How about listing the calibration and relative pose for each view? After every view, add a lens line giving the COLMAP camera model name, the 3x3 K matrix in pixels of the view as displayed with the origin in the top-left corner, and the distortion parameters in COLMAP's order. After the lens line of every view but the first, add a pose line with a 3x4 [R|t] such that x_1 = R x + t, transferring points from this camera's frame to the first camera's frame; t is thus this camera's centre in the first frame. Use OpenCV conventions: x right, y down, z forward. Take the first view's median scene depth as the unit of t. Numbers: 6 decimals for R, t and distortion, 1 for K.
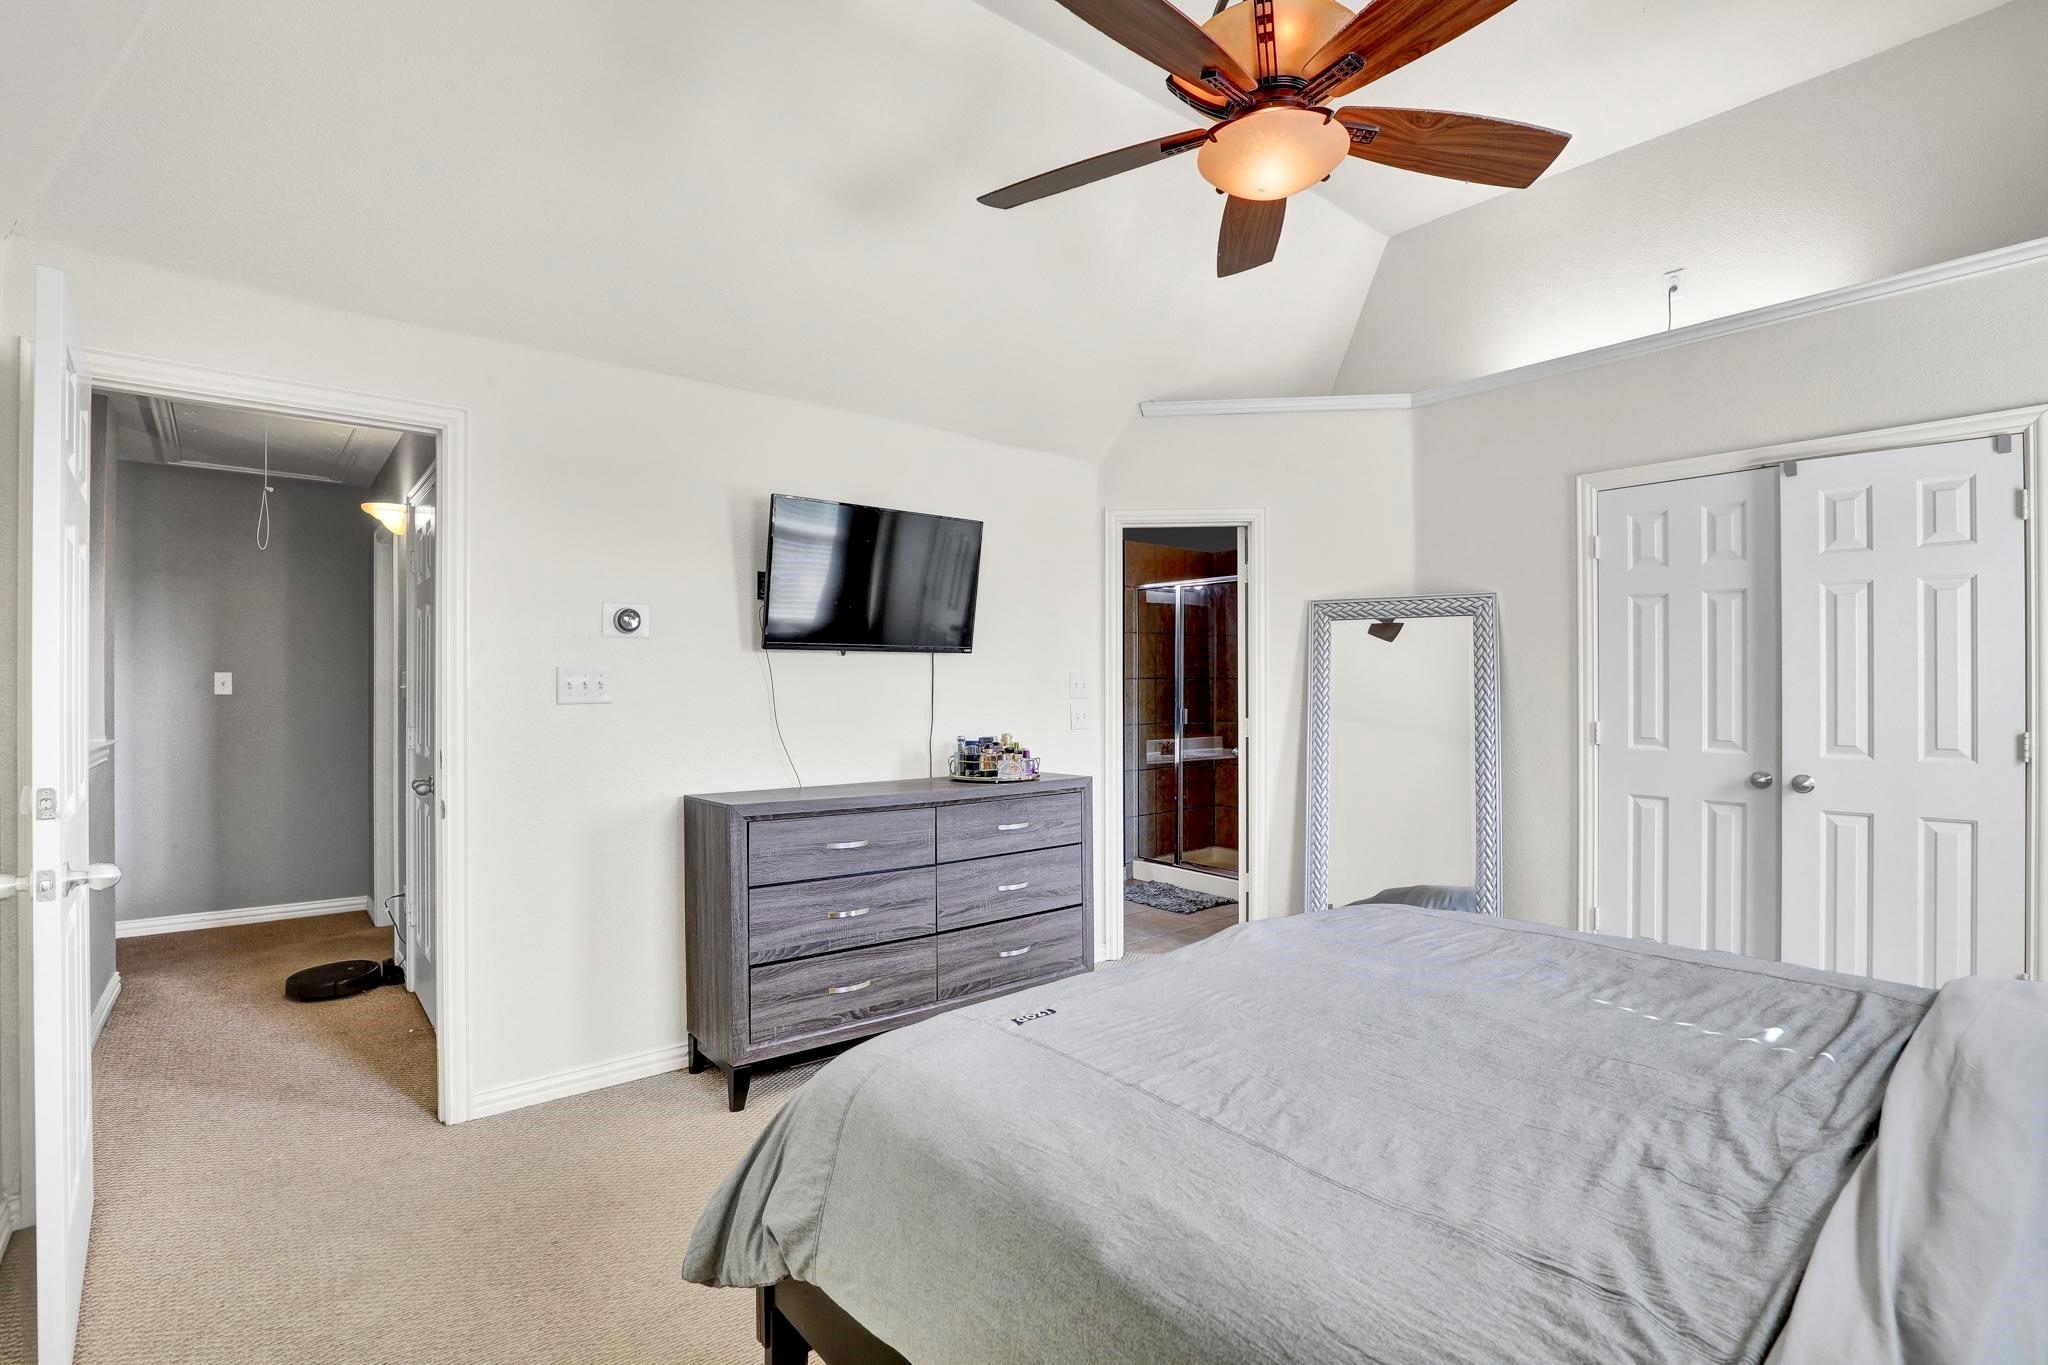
lens RADIAL K [[927.0, 0, 1024.0], [0, 927.0, 682.5], [0, 0, 1]] dist [-0.000946, -0.000094]
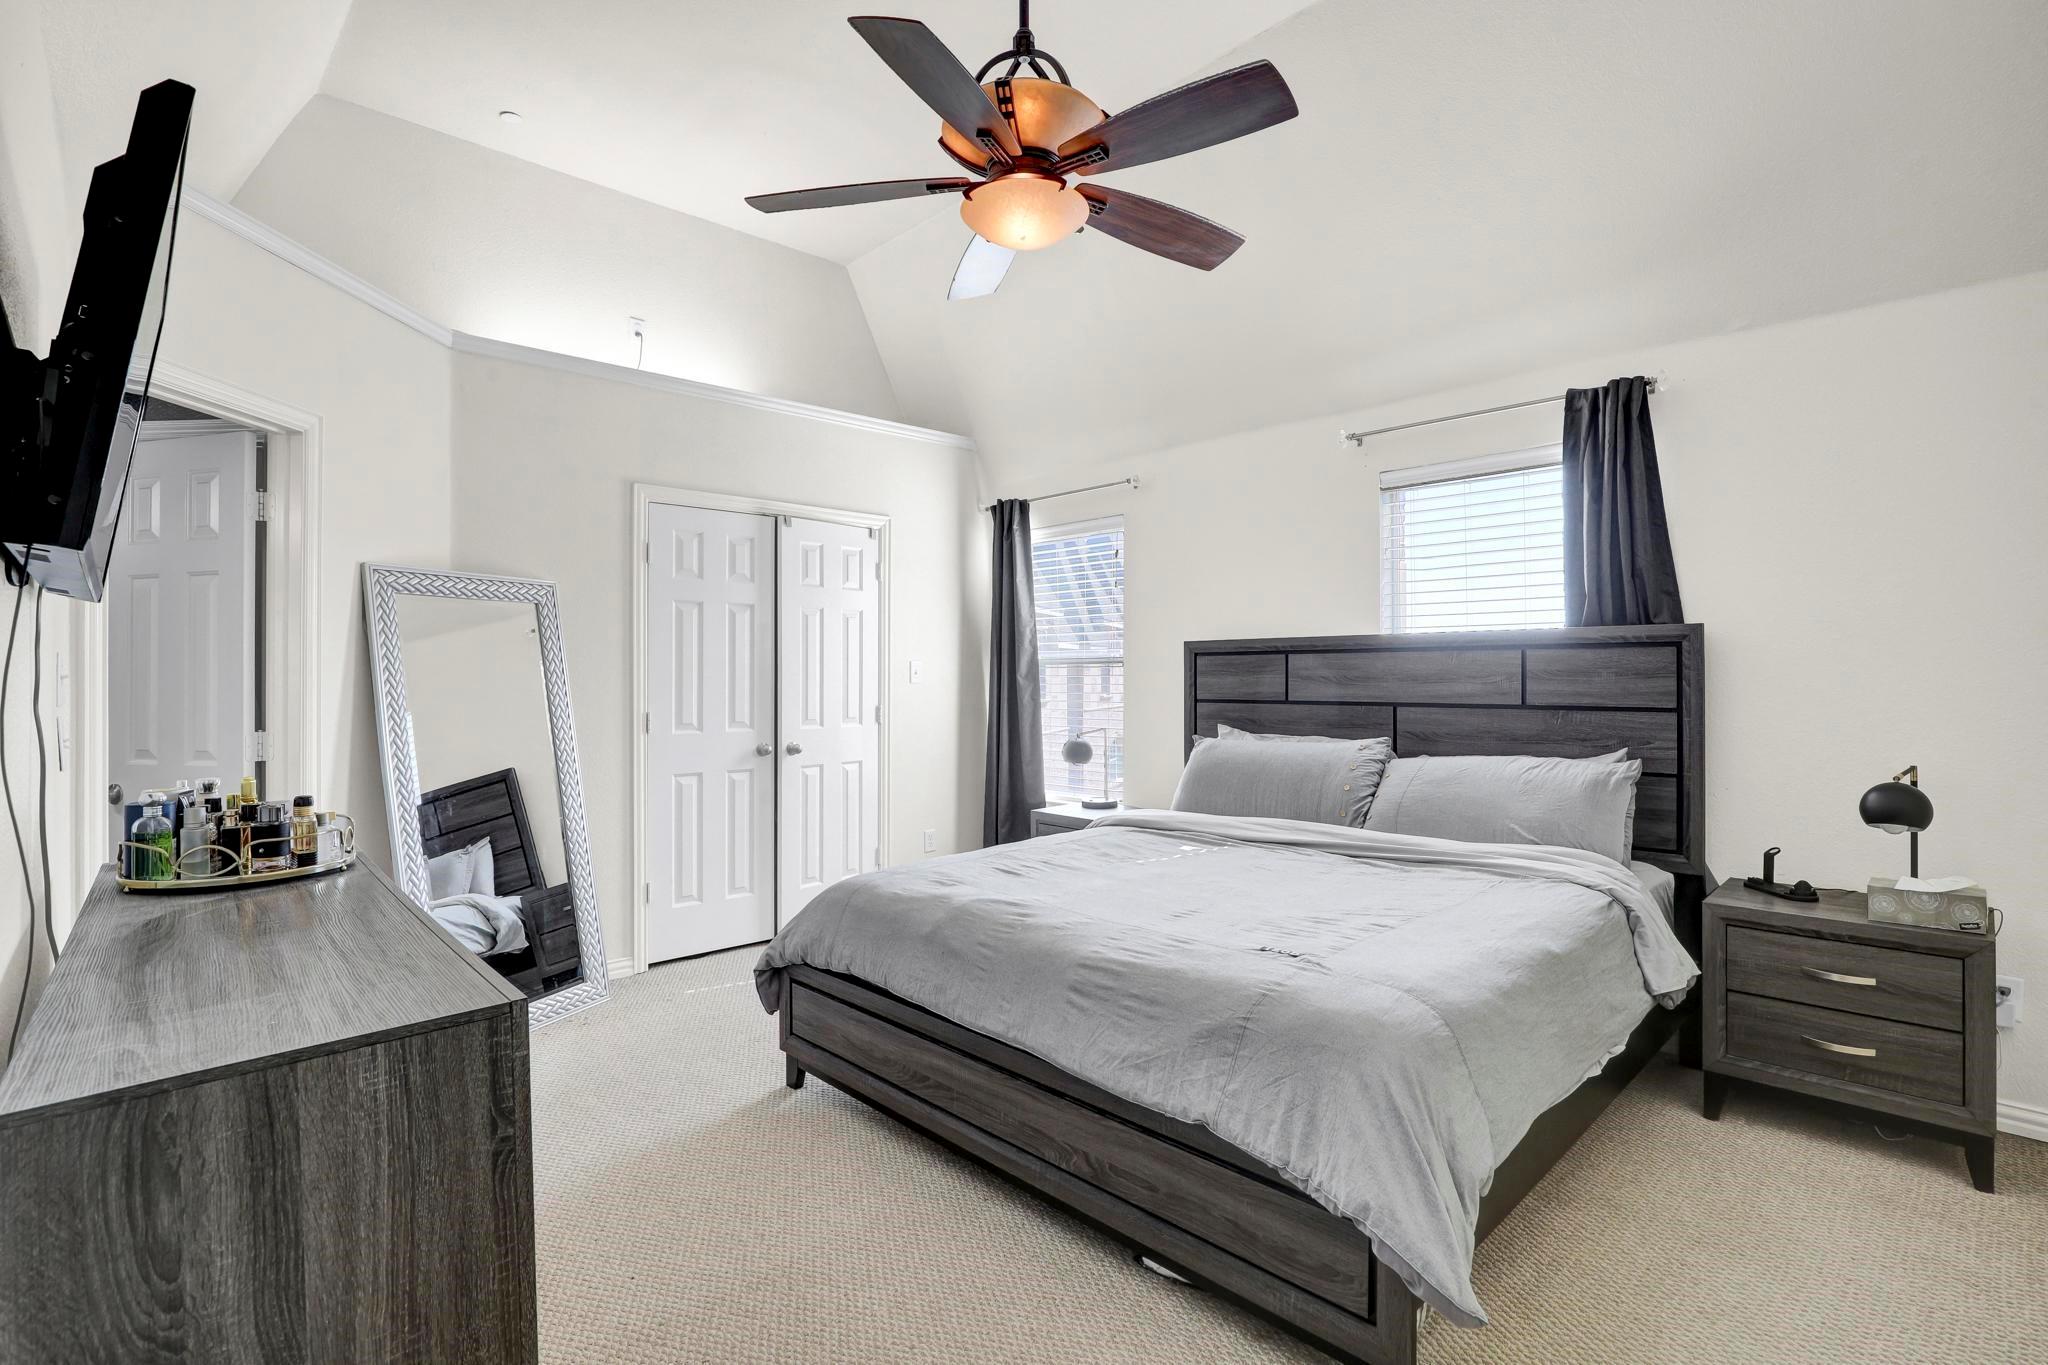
lens RADIAL K [[965.1, 0, 1025.5], [0, 965.1, 675.9], [0, 0, 1]] dist [-0.035680, 0.006411]
pose [[-0.009683, -0.000670, 0.999953, -0.593957], [-0.002833, 0.999996, 0.000643, -0.002639], [-0.999949, -0.002827, -0.009685, 0.638549]]
